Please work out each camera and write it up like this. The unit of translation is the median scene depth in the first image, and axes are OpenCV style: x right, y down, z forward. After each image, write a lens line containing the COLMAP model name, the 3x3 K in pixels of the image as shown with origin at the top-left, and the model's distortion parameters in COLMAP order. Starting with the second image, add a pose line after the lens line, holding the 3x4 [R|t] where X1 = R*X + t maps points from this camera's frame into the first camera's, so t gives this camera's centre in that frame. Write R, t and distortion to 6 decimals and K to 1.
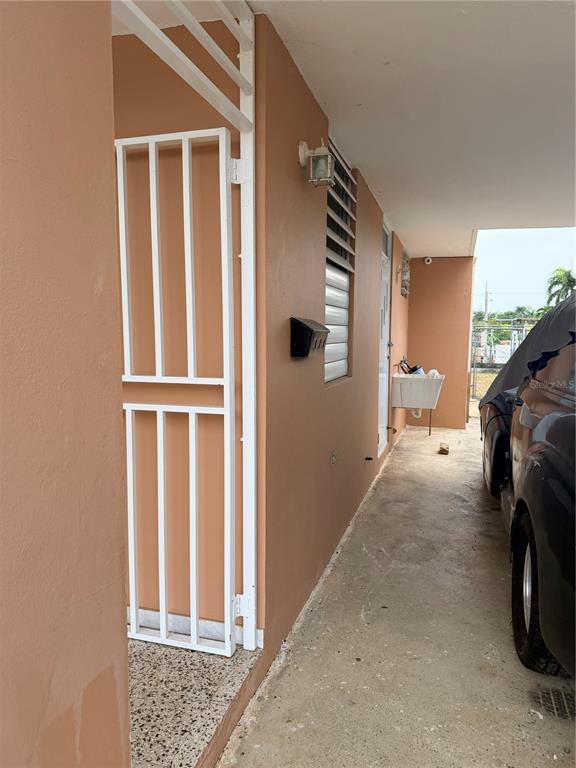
lens RADIAL K [[546.2, 0, 285.9], [0, 546.2, 386.6], [0, 0, 1]] dist [0.038510, -0.048728]
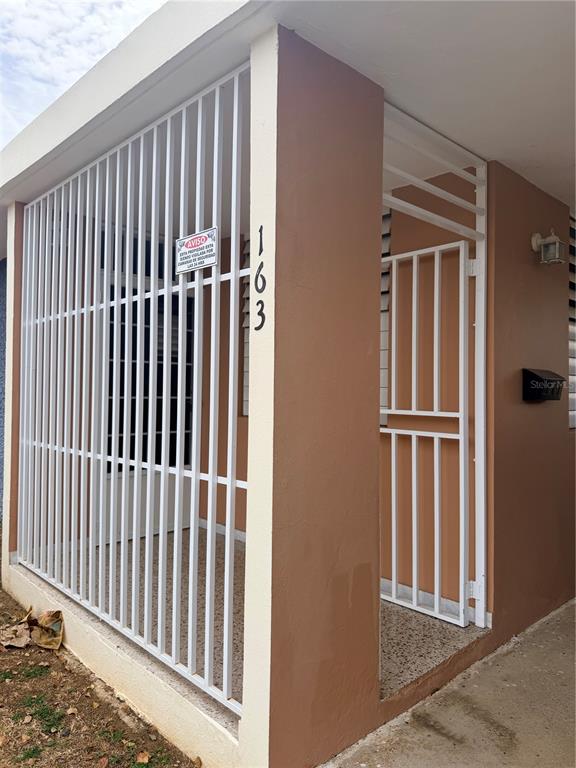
lens RADIAL K [[546.2, 0, 281.7], [0, 546.2, 381.6], [0, 0, 1]] dist [0.038510, -0.048728]
pose [[0.865902, -0.002303, -0.500208, 0.185743], [-0.054702, 0.993556, -0.099268, 0.065956], [0.497213, 0.113319, 0.860196, -0.418927]]
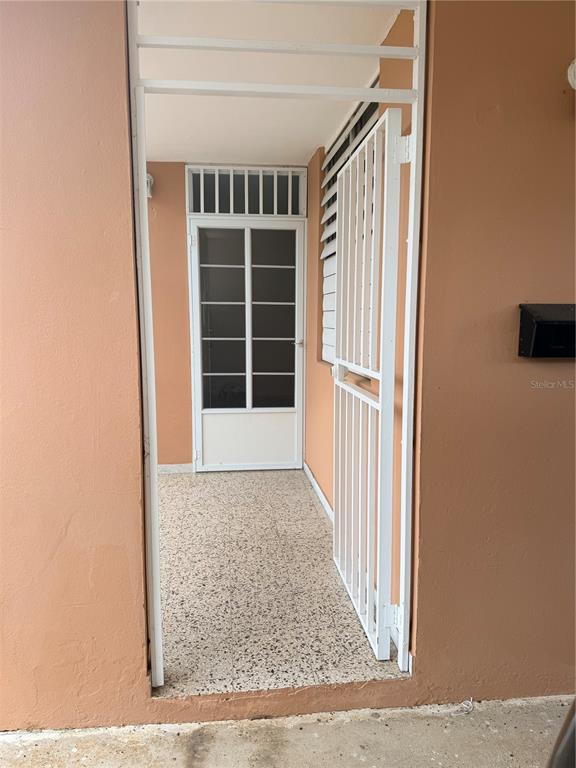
lens RADIAL K [[546.2, 0, 284.6], [0, 546.2, 382.7], [0, 0, 1]] dist [0.038510, -0.048728]
pose [[0.389072, 0.103178, -0.915411, 0.691397], [-0.090334, 0.993192, 0.073551, -0.051903], [0.916768, 0.054076, 0.395743, 0.452135]]
